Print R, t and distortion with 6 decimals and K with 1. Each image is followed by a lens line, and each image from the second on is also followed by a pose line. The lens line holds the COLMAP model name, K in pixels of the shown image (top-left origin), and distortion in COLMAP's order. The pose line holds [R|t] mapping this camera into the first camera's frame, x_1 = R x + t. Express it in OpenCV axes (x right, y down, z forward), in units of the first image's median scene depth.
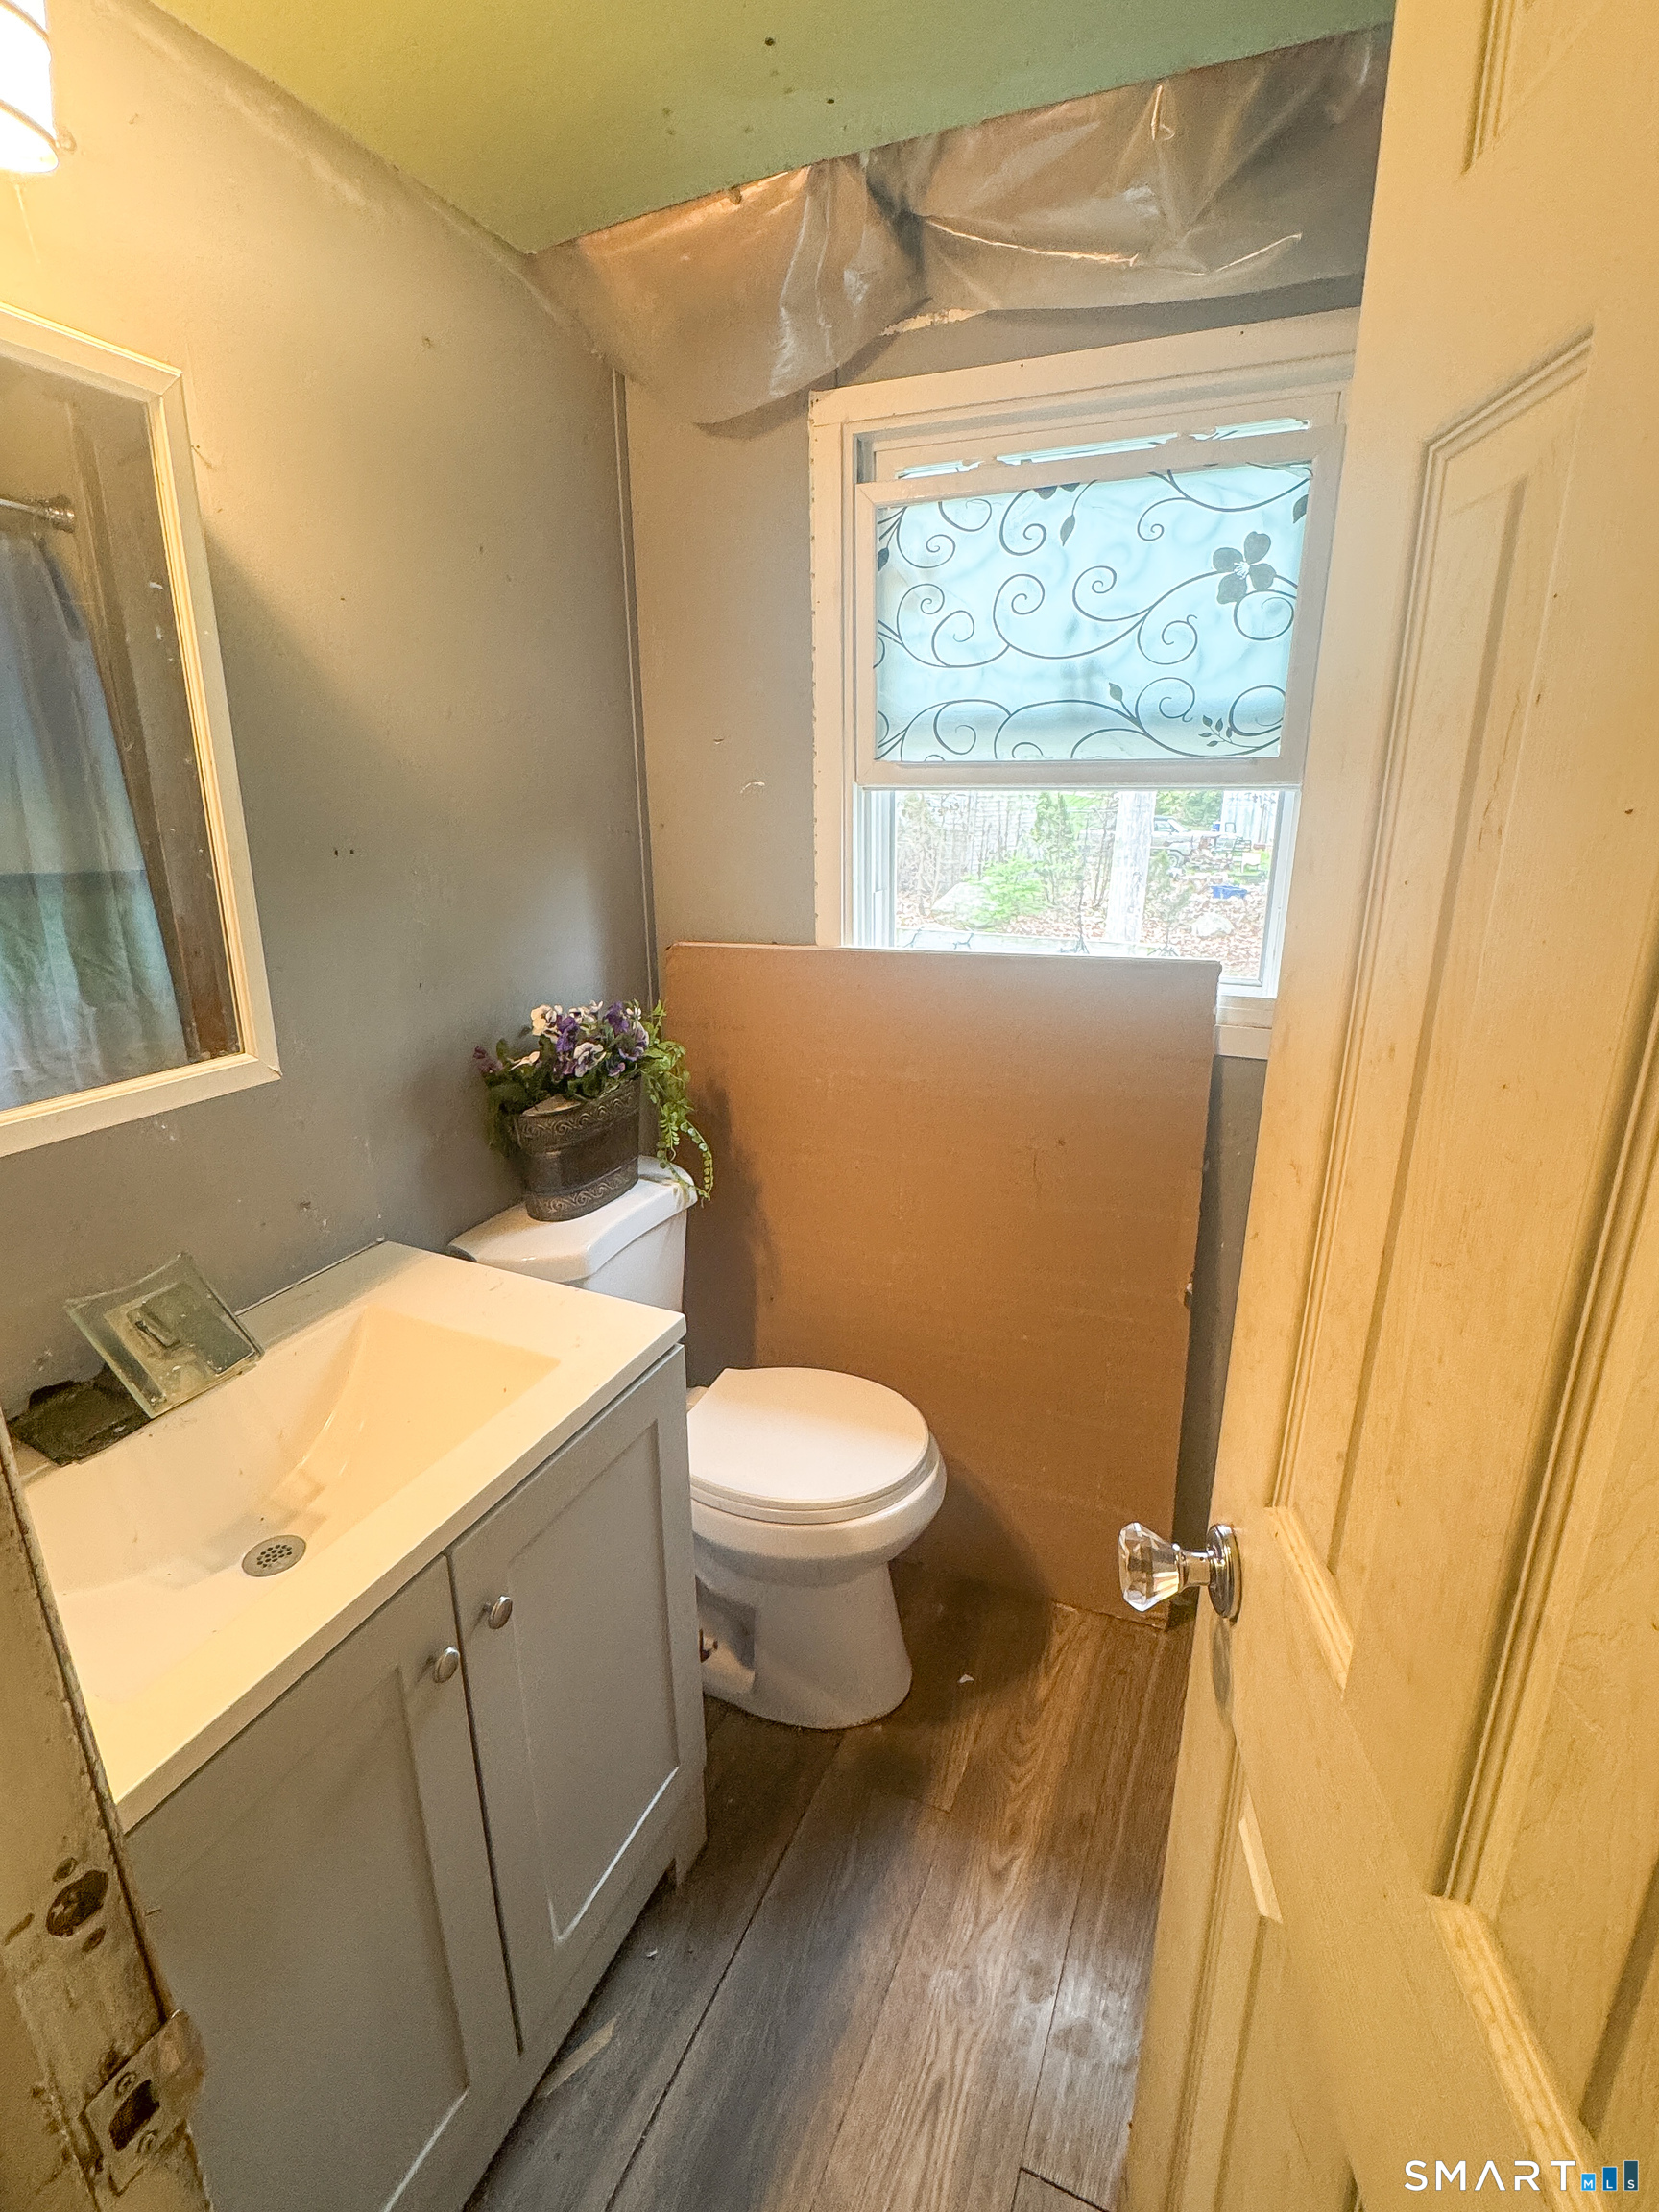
lens RADIAL K [[1036.3, 0, 833.6], [0, 1036.3, 1103.4], [0, 0, 1]] dist [-0.003563, 0.000119]
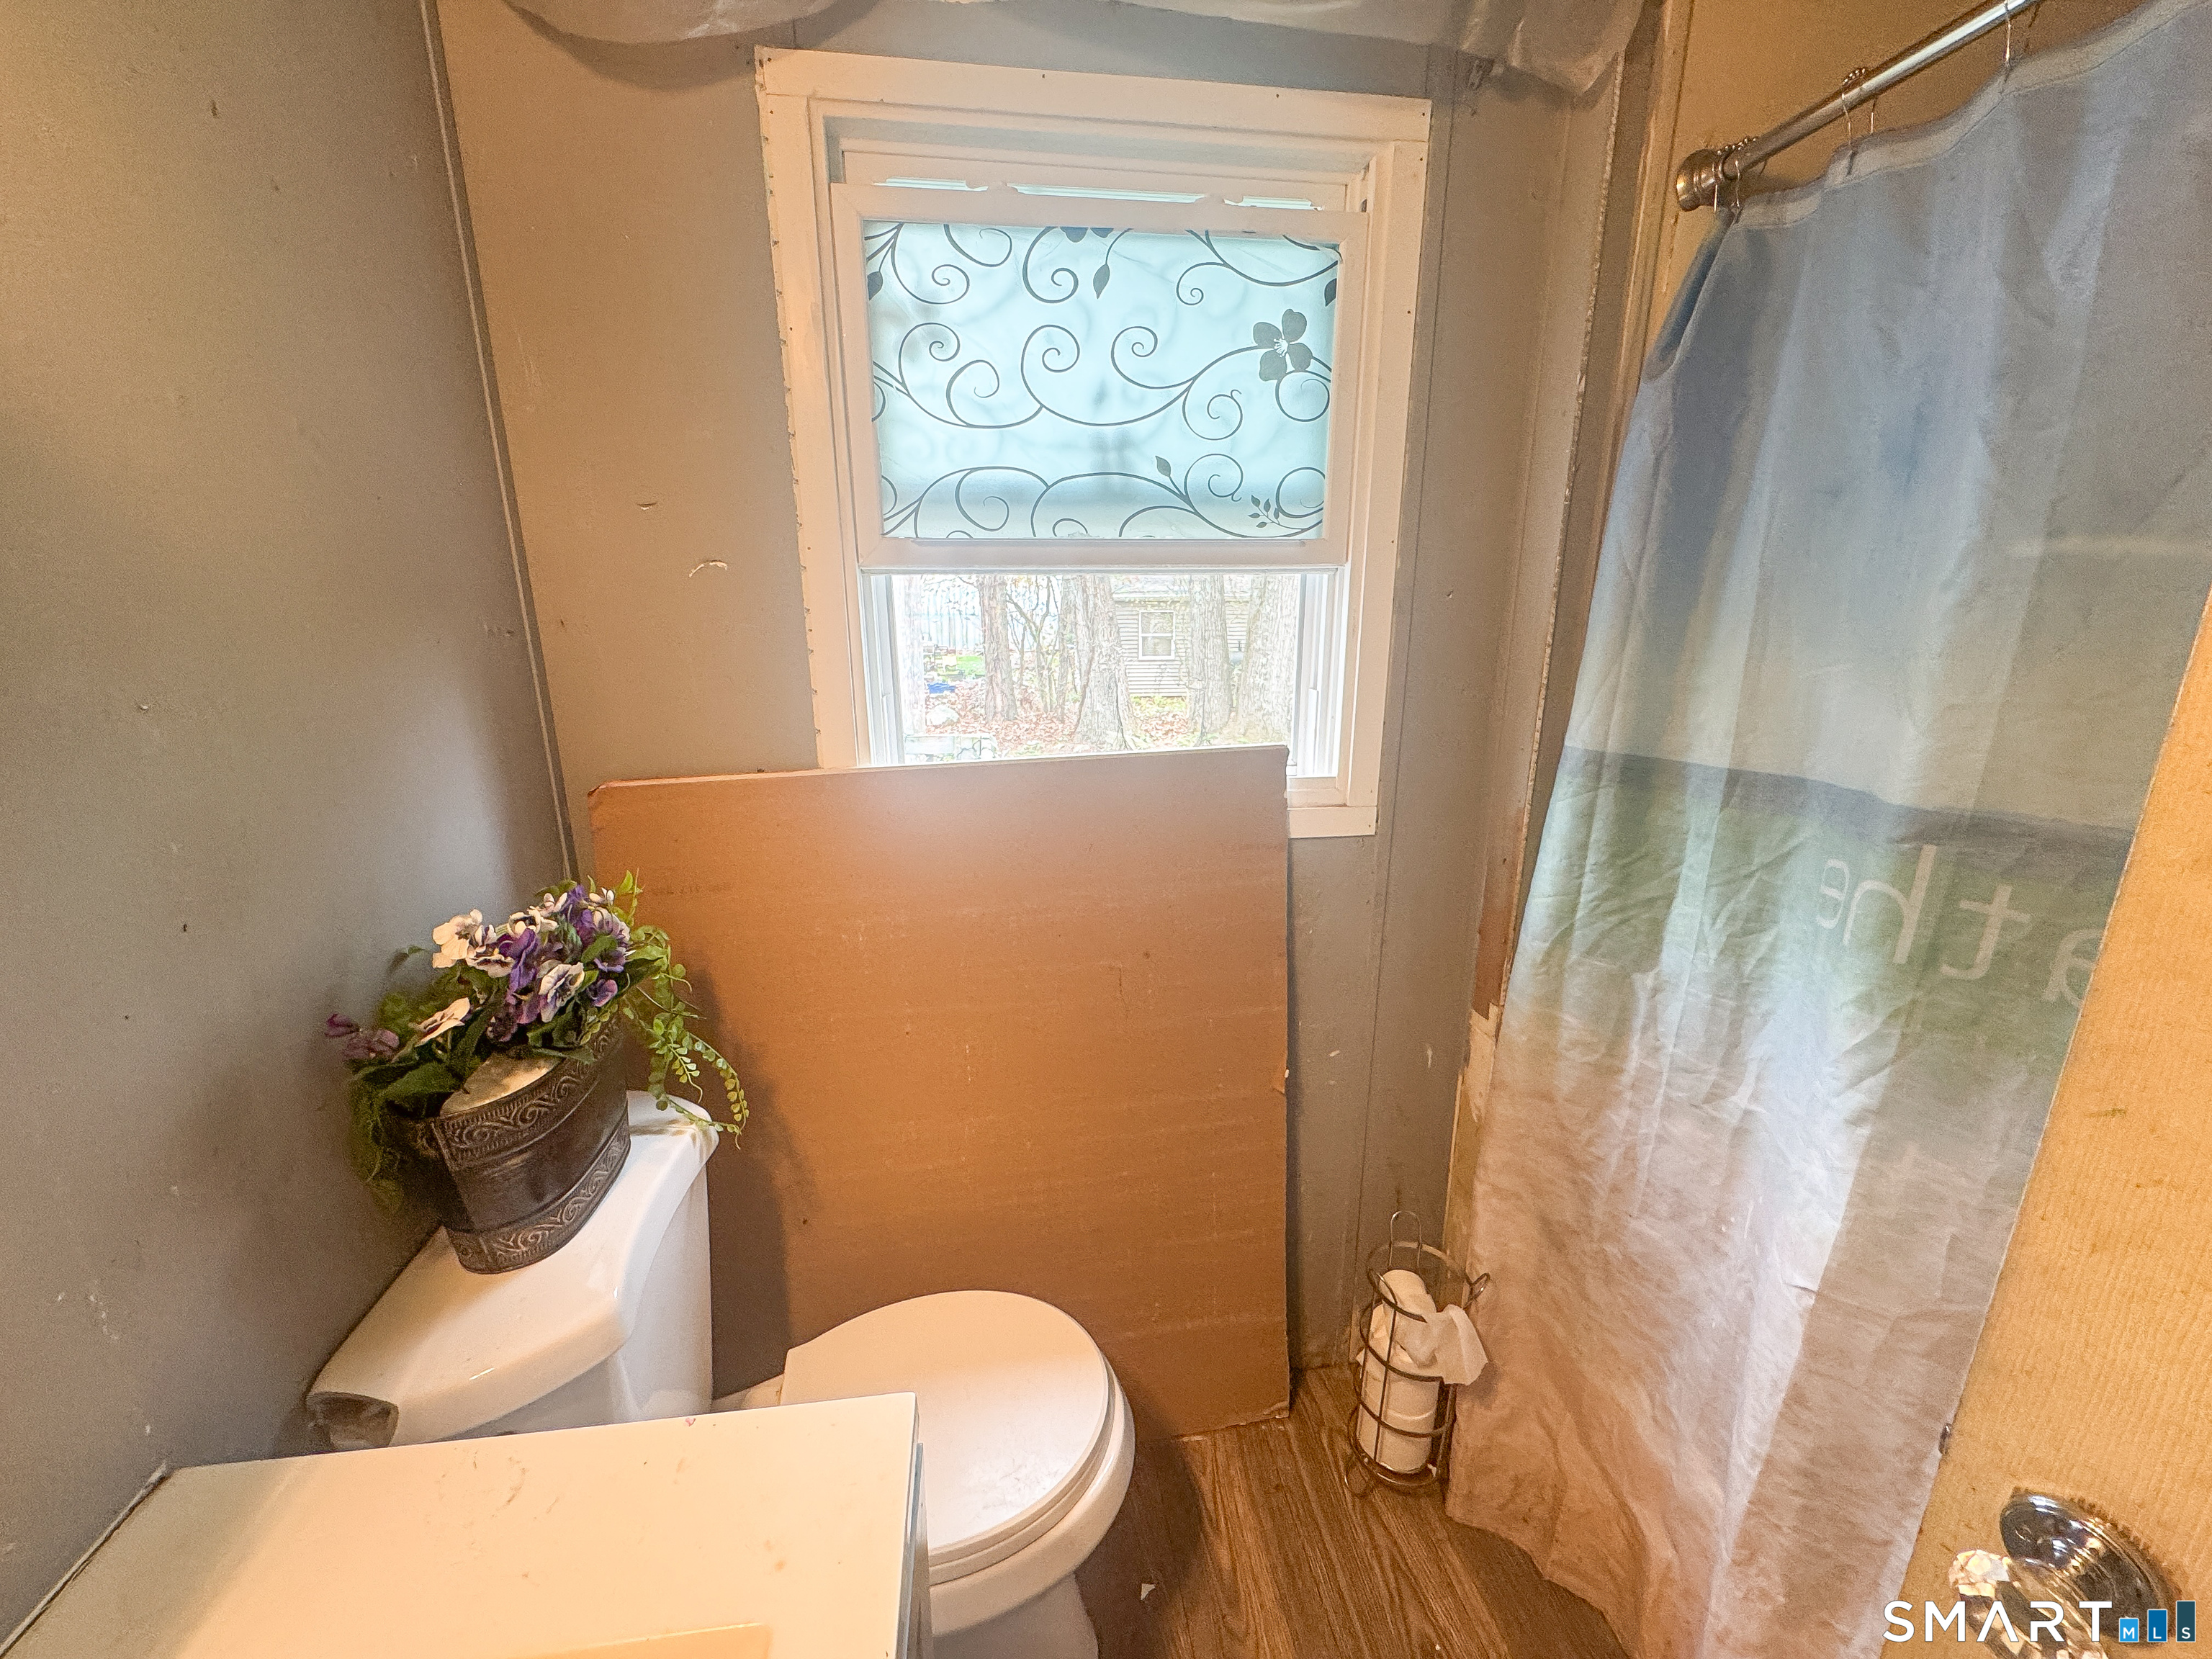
lens RADIAL K [[882.7, 0, 1106.0], [0, 882.7, 830.1], [0, 0, 1]] dist [-0.002522, 0.000519]
pose [[0.848841, -0.135375, 0.511022, -0.211043], [0.159233, 0.987237, -0.002967, -0.080996], [-0.504098, 0.083890, 0.859563, 0.367315]]
